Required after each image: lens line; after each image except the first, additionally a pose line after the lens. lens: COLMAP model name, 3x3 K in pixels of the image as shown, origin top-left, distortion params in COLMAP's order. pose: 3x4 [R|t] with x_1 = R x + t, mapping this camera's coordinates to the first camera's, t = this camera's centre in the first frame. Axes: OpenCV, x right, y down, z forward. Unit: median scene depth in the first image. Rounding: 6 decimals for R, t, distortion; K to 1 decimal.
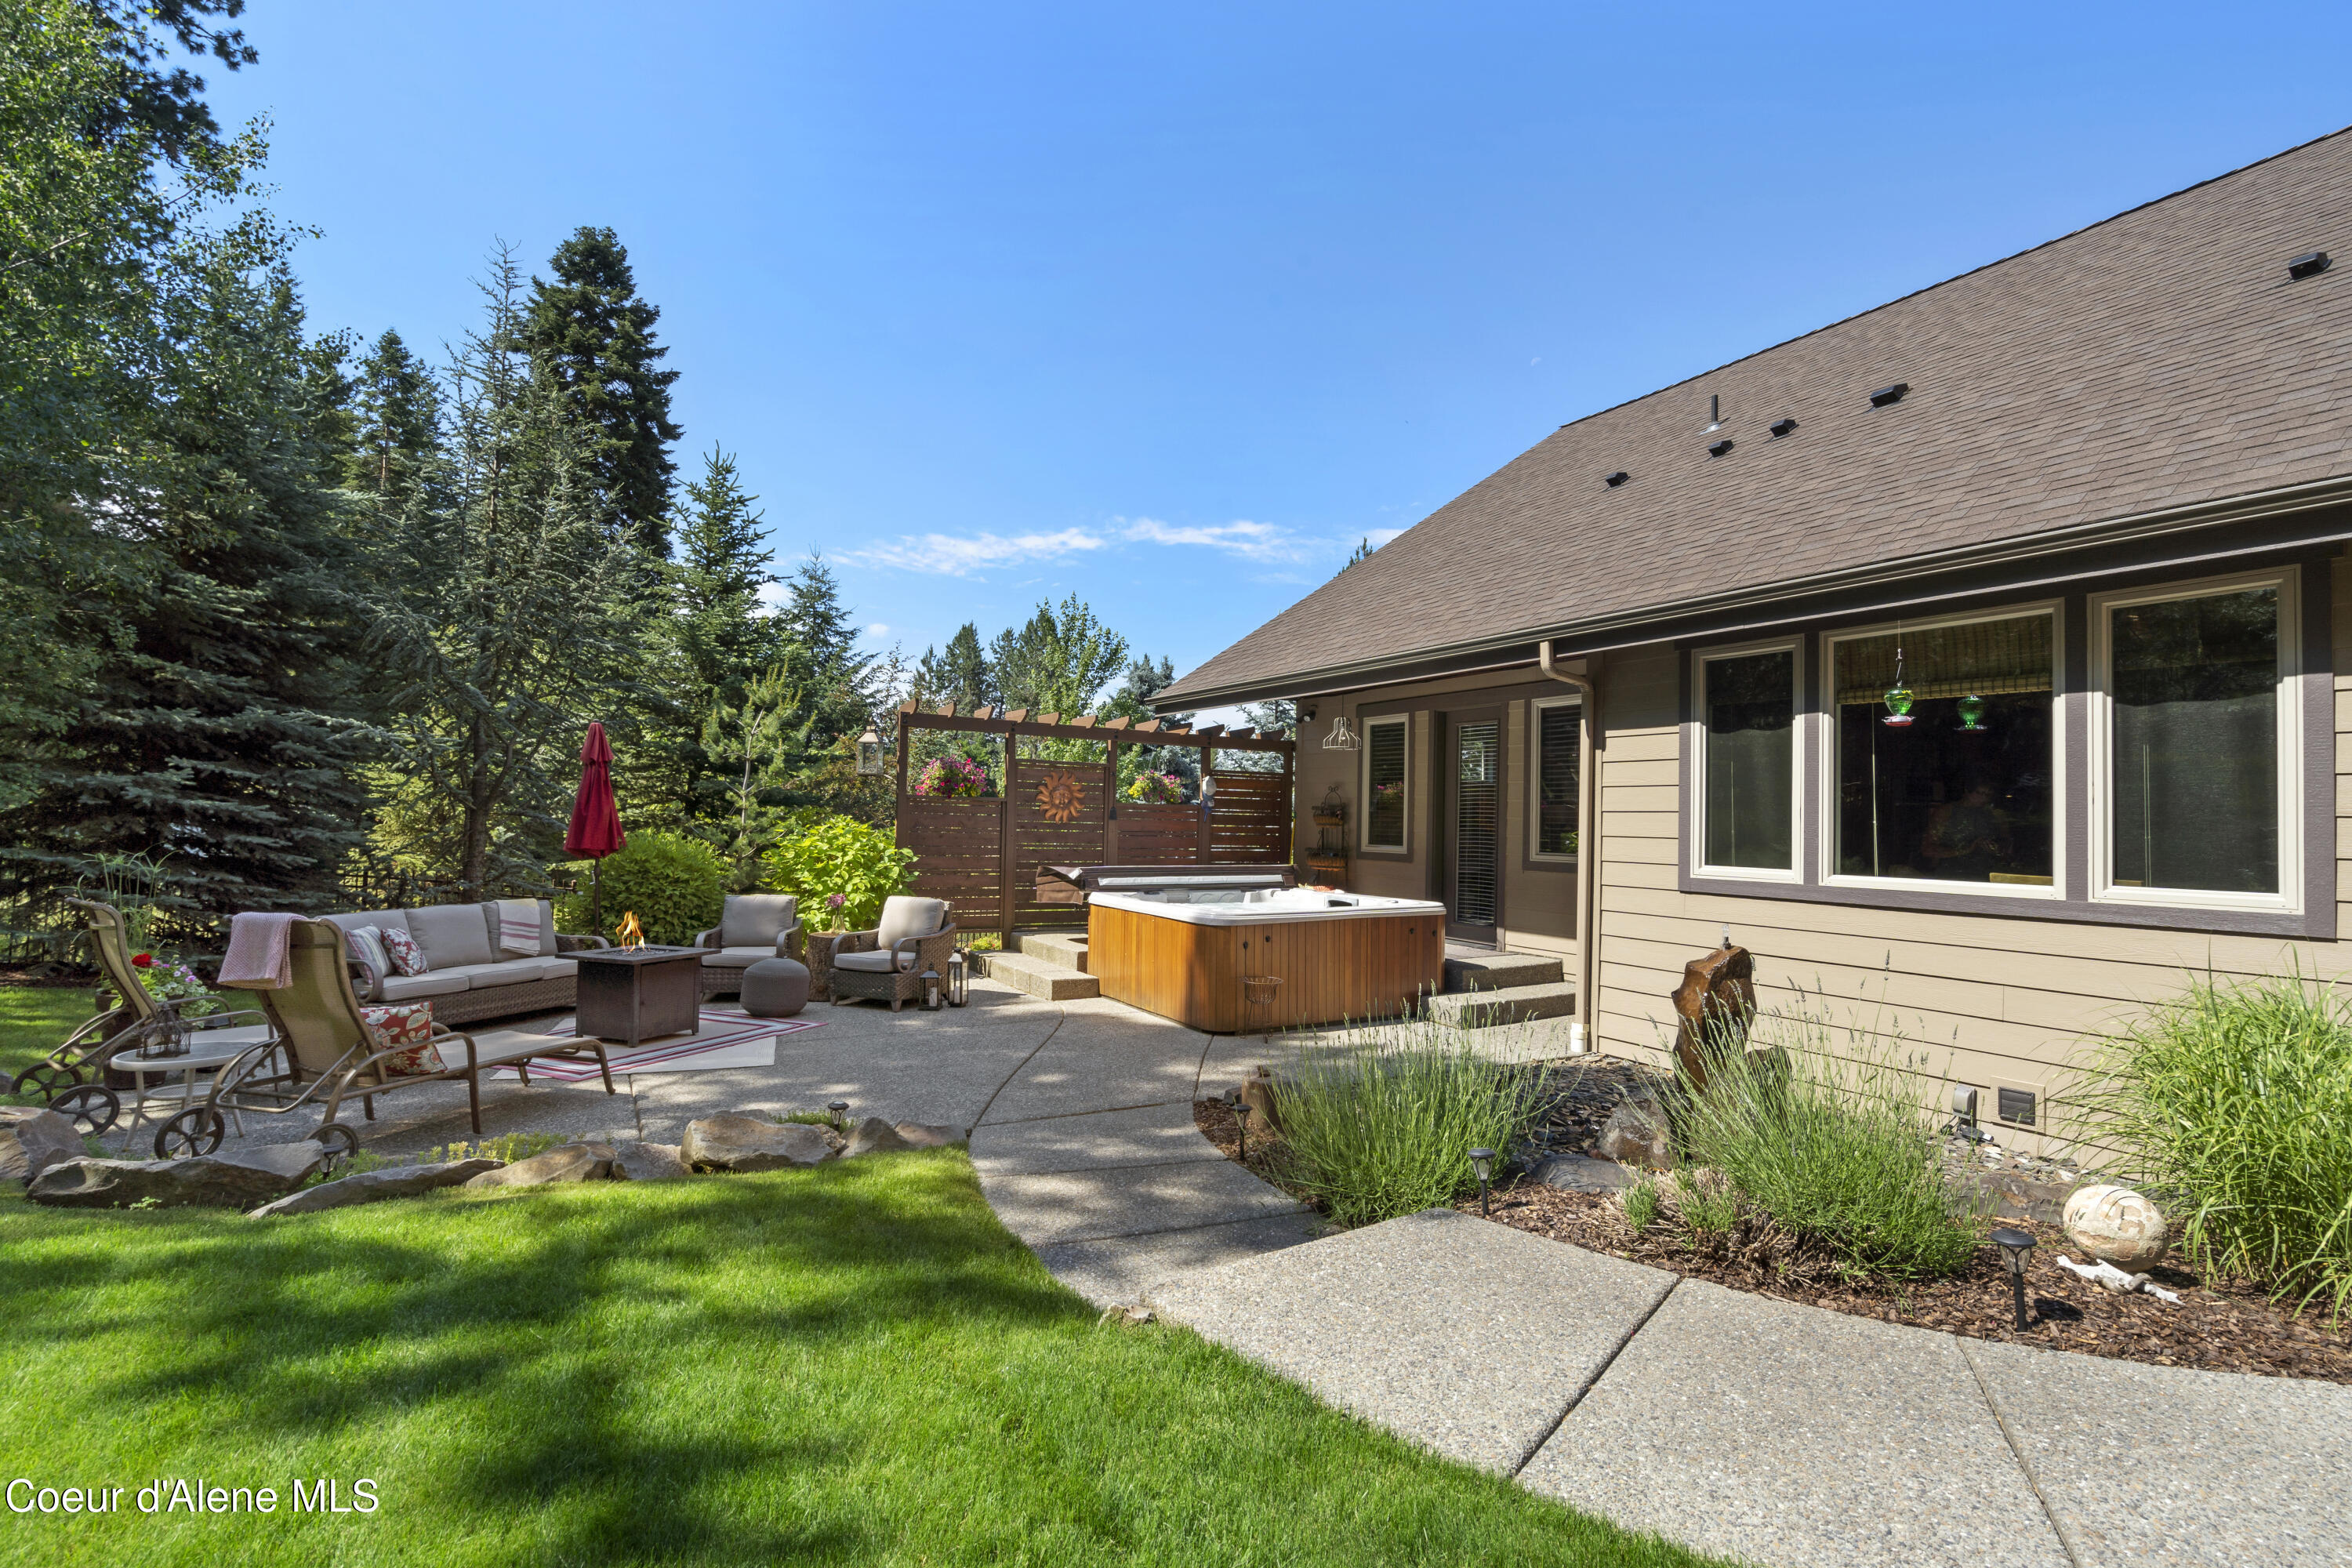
lens RADIAL K [[1078.6, 0, 1176.0], [0, 1078.6, 784.0], [0, 0, 1]] dist [-0.001882, 0.000626]
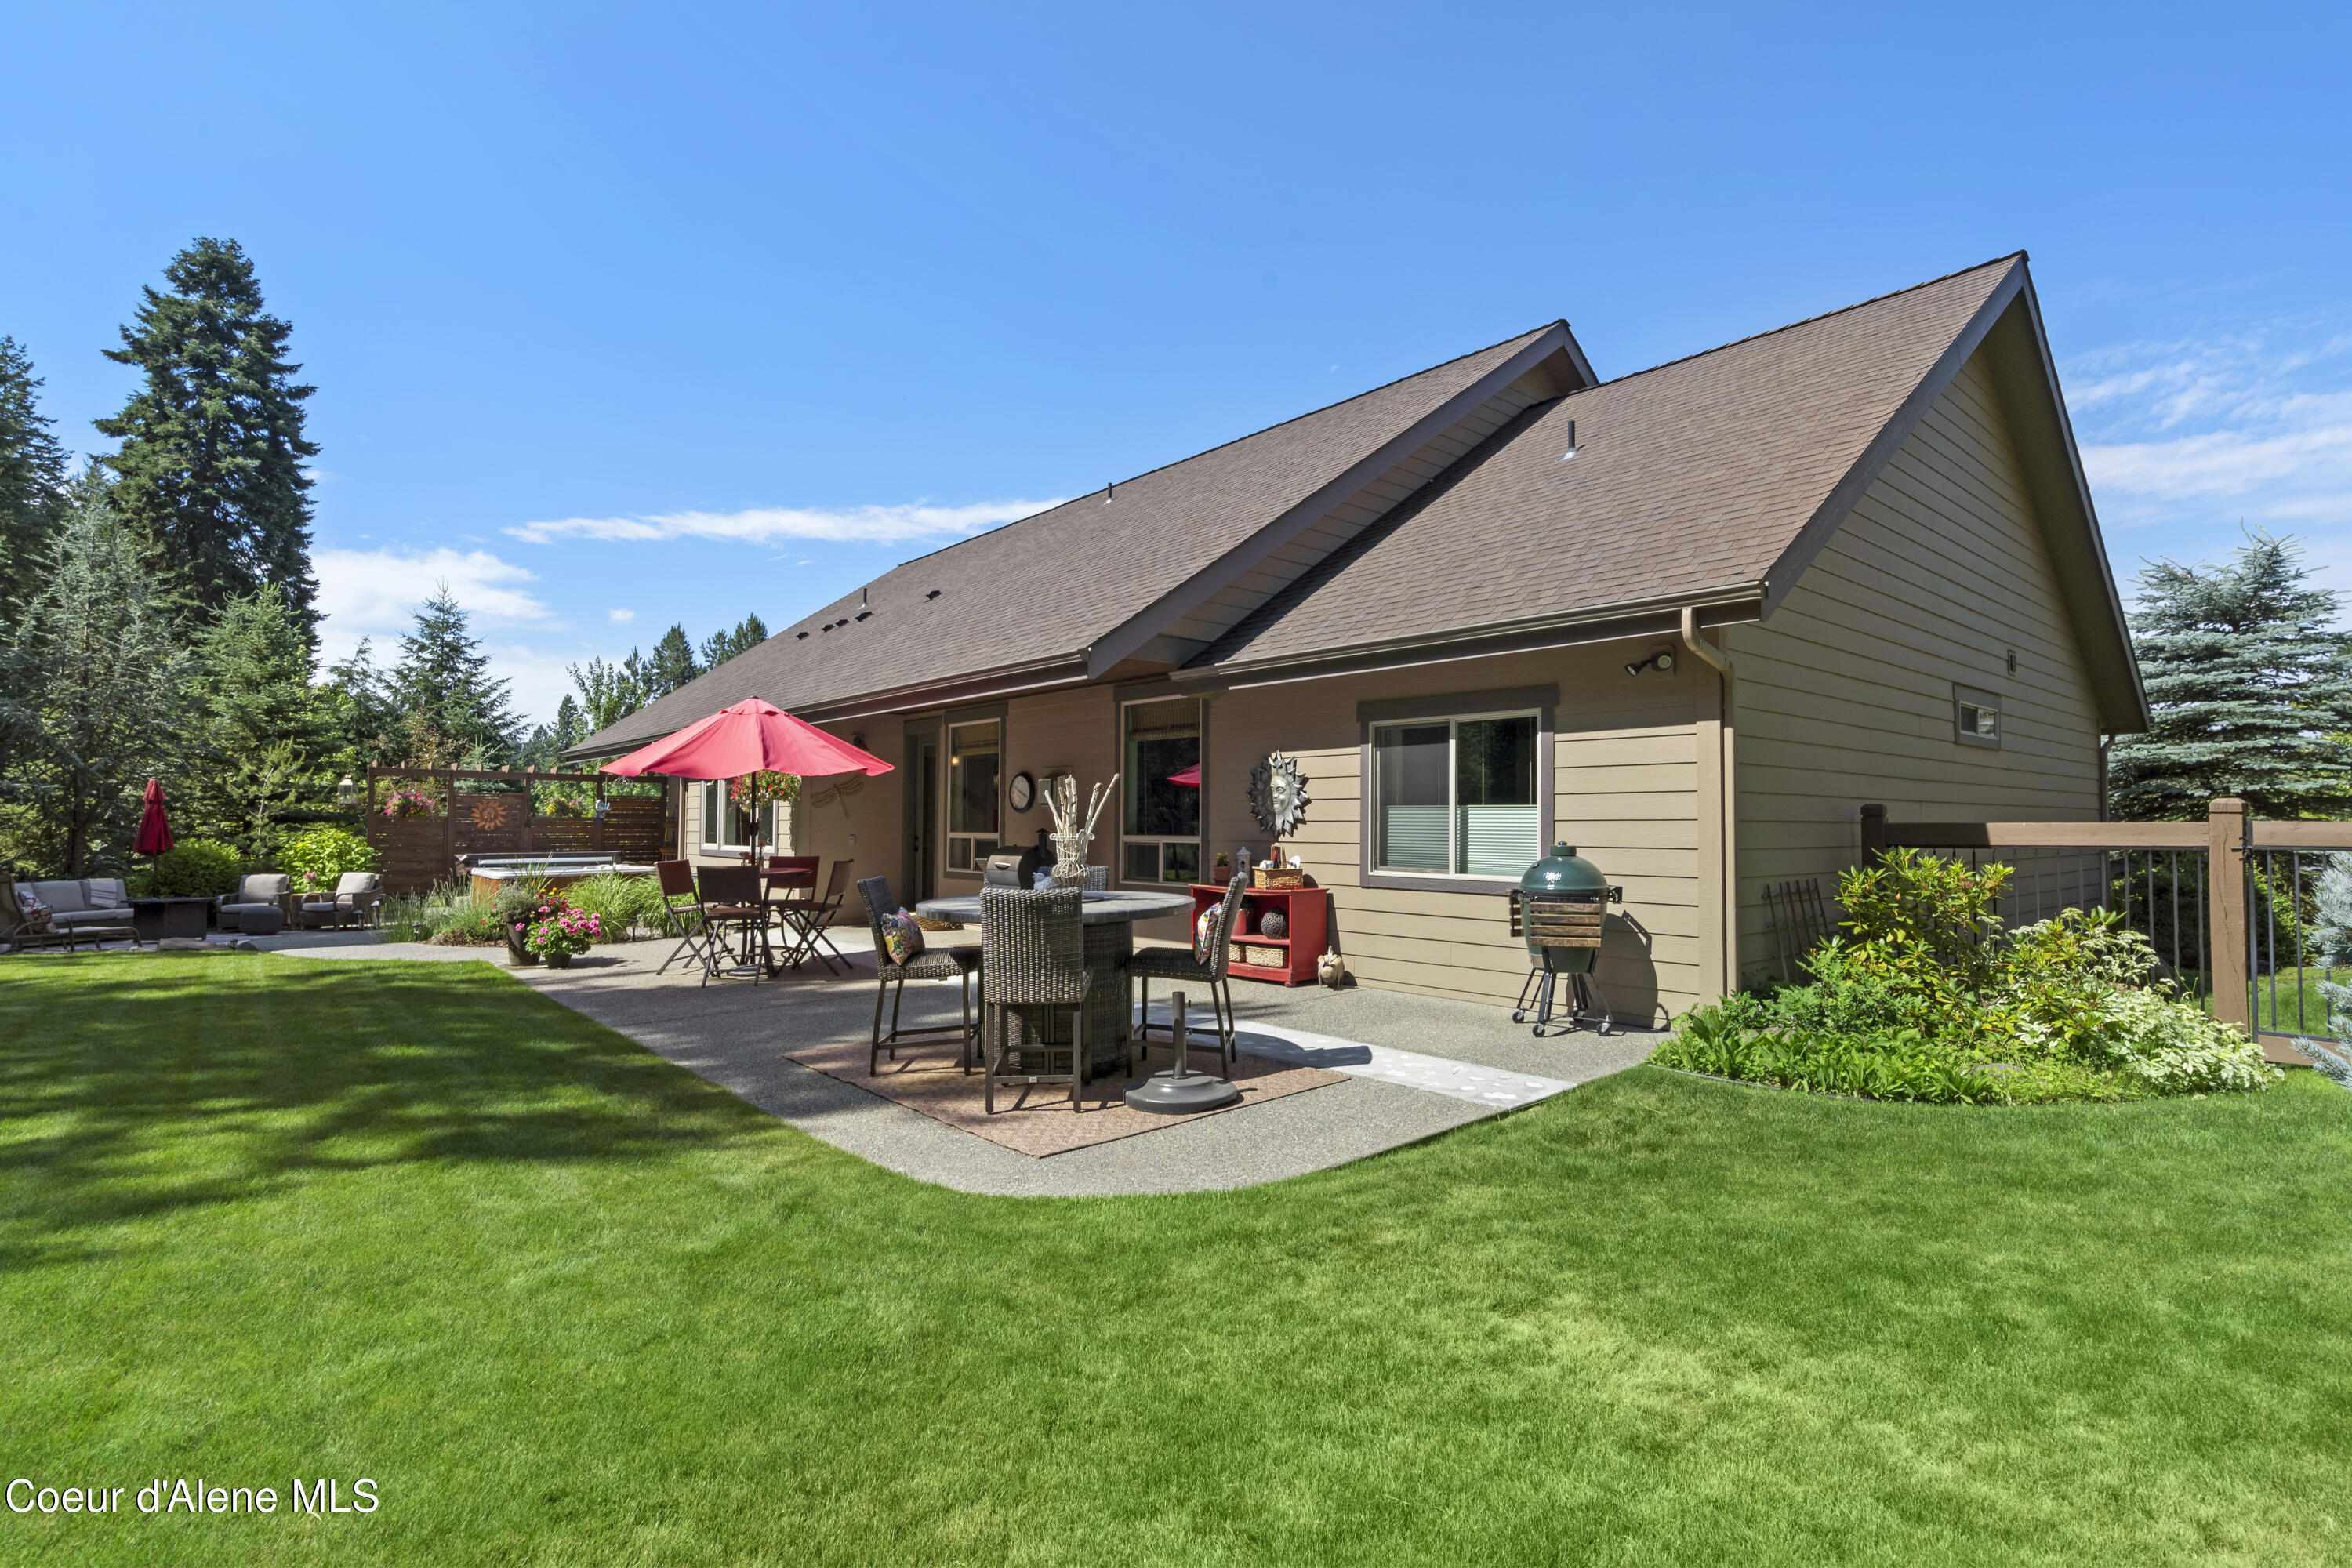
lens RADIAL K [[1131.7, 0, 1176.0], [0, 1131.7, 784.0], [0, 0, 1]] dist [0.001699, 0.000650]
pose [[0.982264, -0.012189, 0.187105, 0.673102], [0.012125, 0.999925, 0.001491, -0.027170], [-0.187109, 0.000804, 0.982339, -1.008554]]
